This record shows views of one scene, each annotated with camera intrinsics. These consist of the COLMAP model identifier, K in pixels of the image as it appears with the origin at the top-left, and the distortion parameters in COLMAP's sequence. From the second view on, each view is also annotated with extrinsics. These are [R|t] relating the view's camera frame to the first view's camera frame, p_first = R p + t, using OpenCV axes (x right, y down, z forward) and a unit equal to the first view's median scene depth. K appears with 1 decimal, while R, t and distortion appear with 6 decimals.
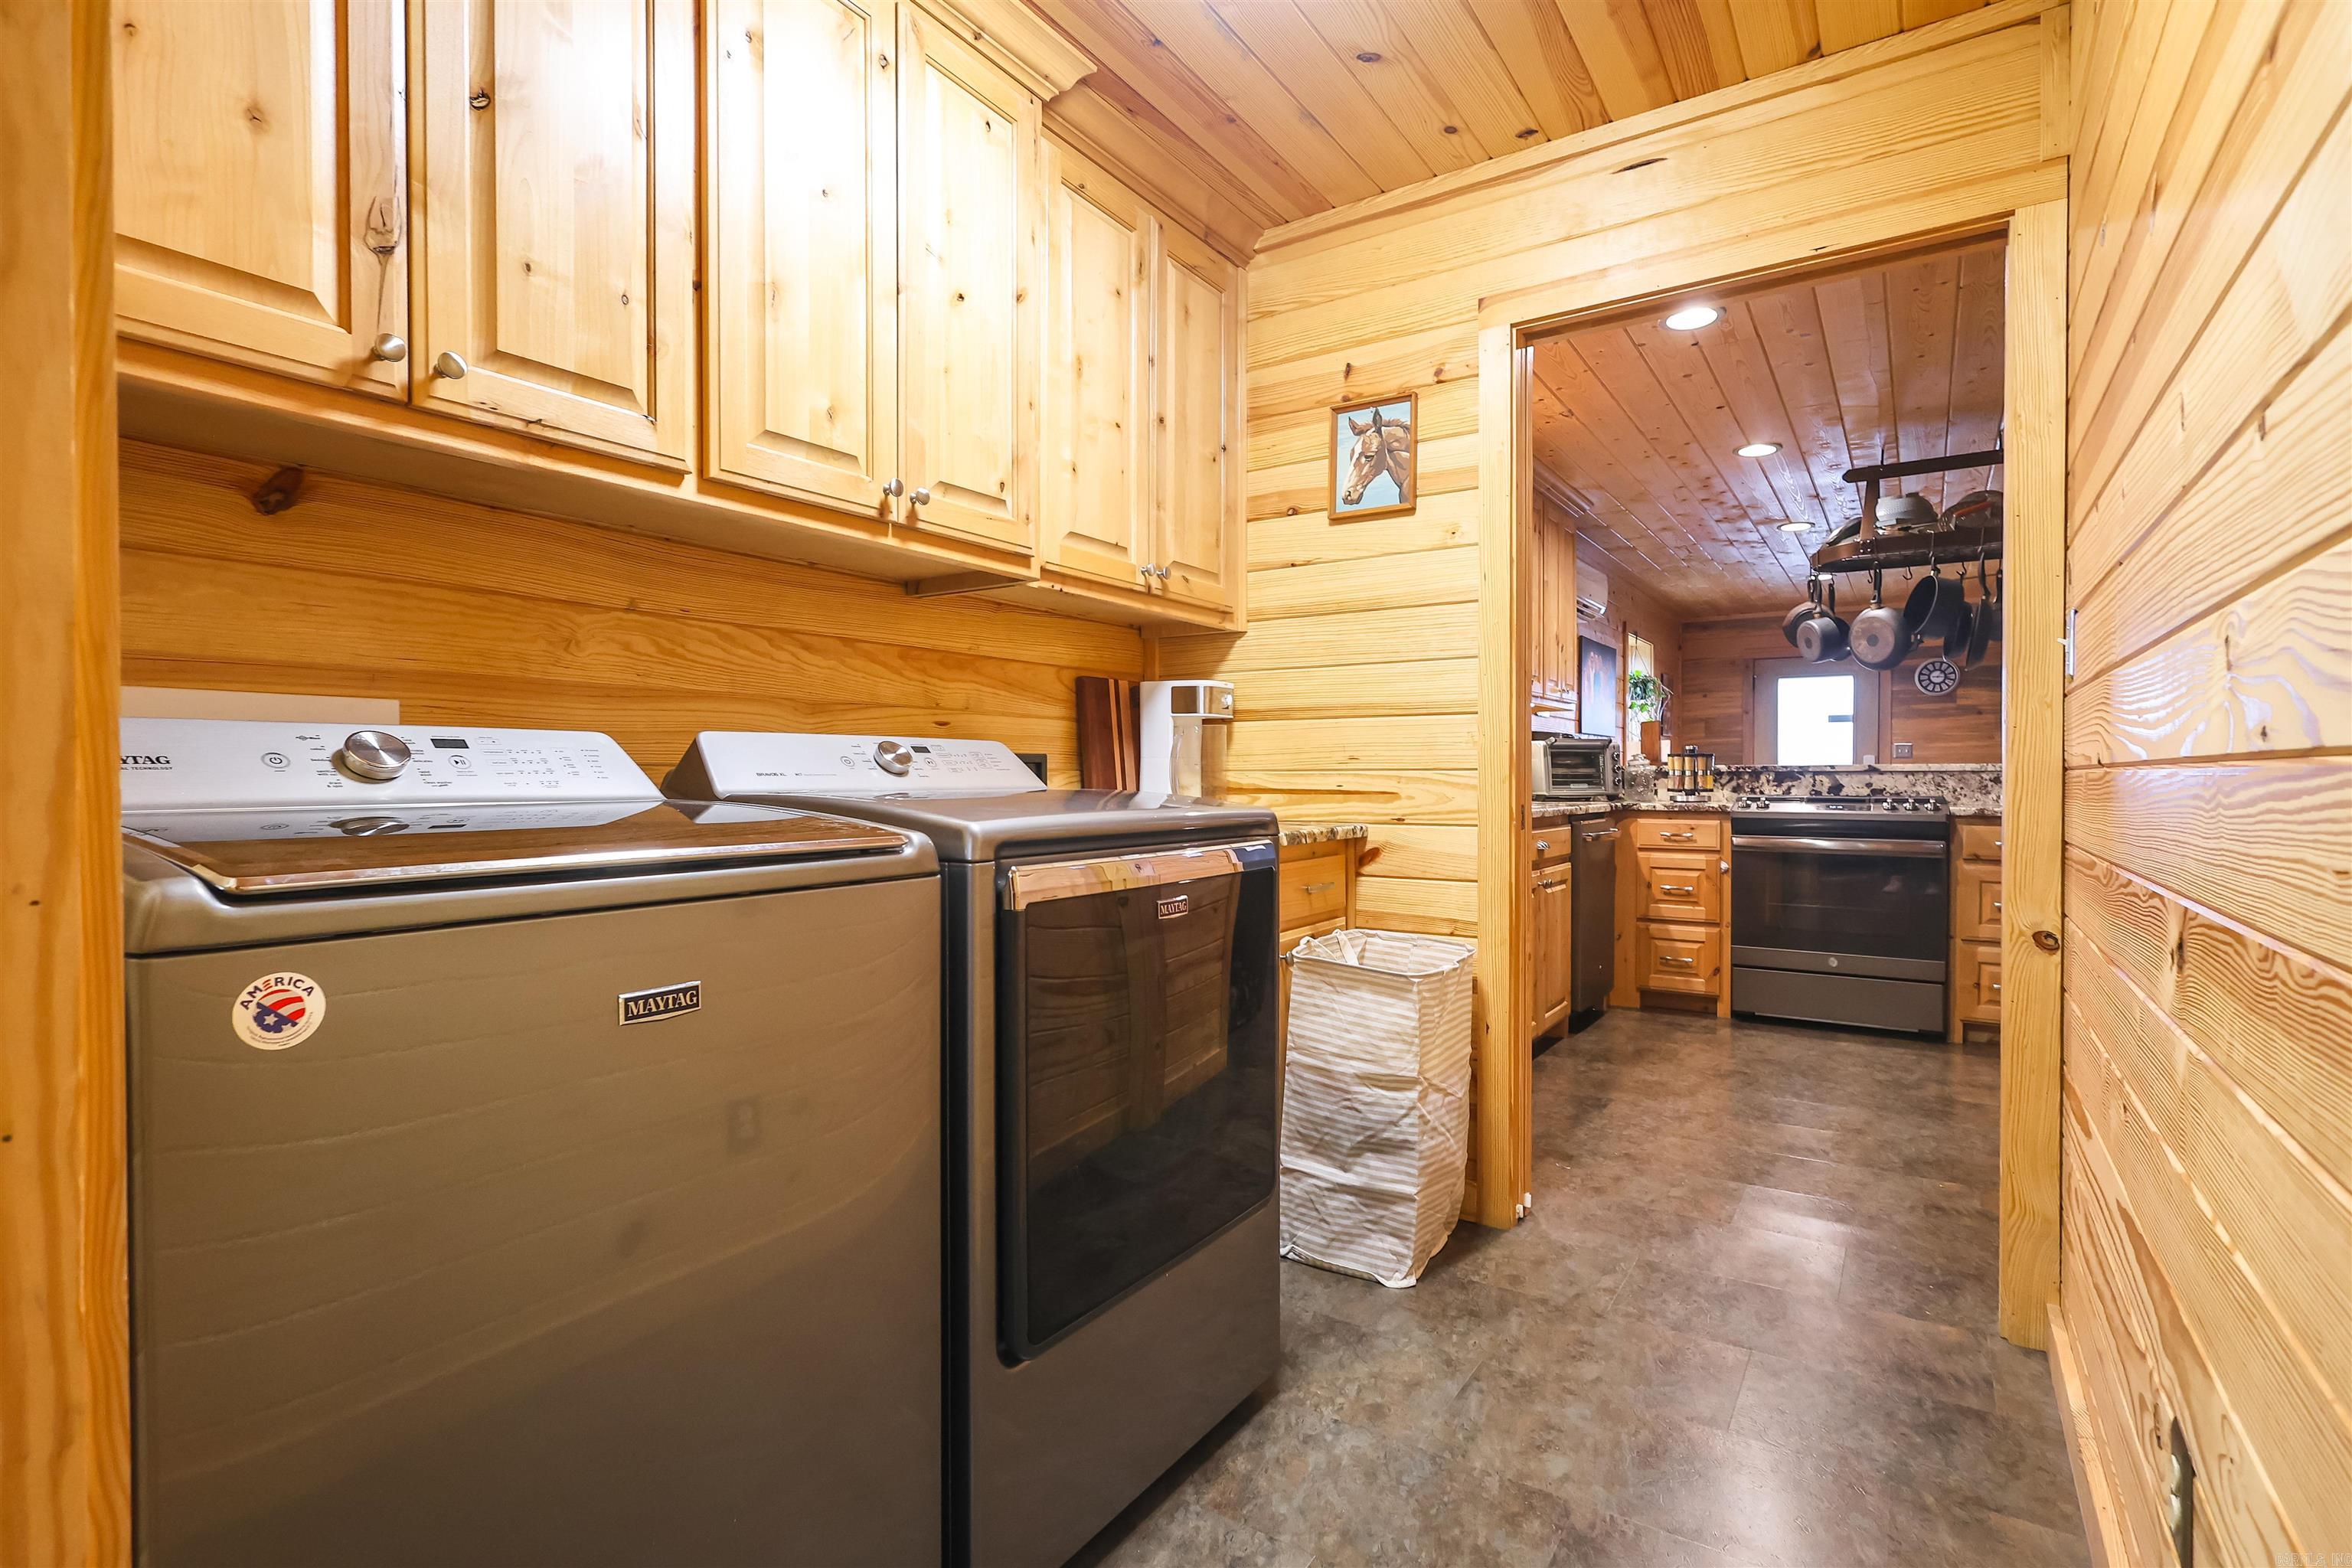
lens RADIAL K [[1136.6, 0, 1180.7], [0, 1136.6, 786.3], [0, 0, 1]] dist [-0.000257, 0.001306]
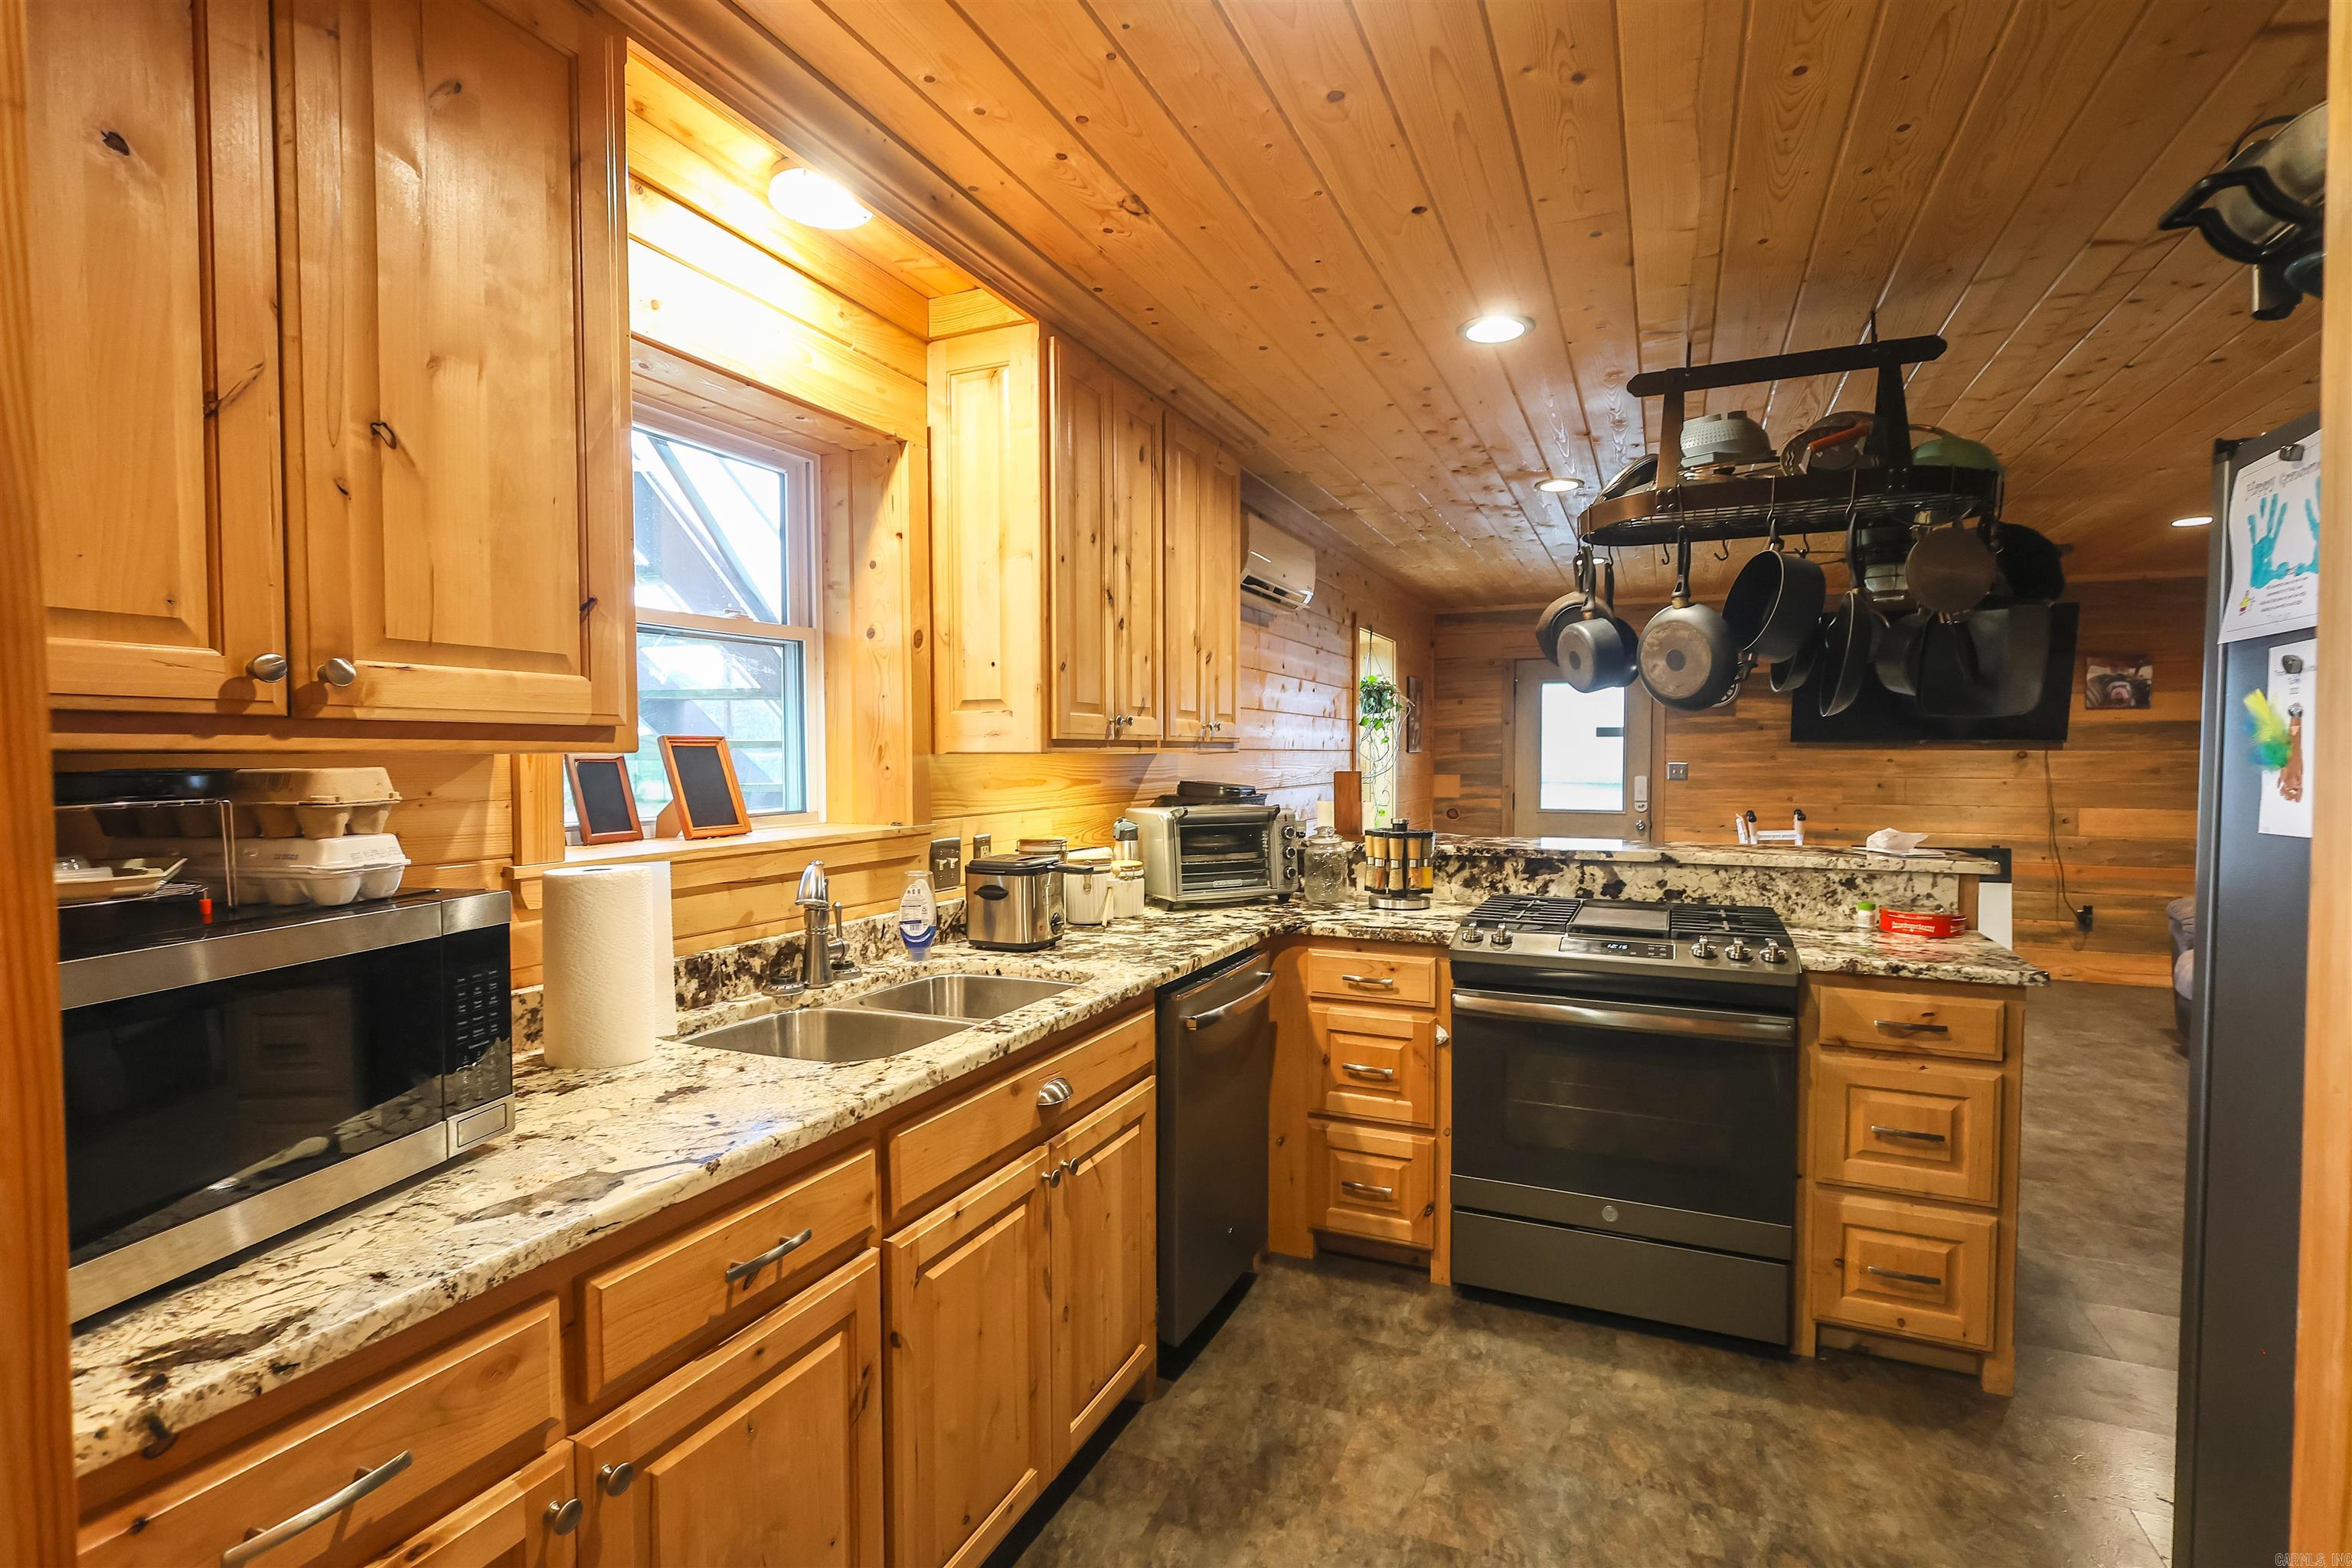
lens RADIAL K [[1126.2, 0, 1188.8], [0, 1126.2, 784.0], [0, 0, 1]] dist [-0.004544, -0.000223]
pose [[0.984887, -0.004942, 0.173127, 0.239521], [0.001738, 0.999824, 0.018655, -0.069628], [-0.173188, -0.018072, 0.984723, 0.432892]]
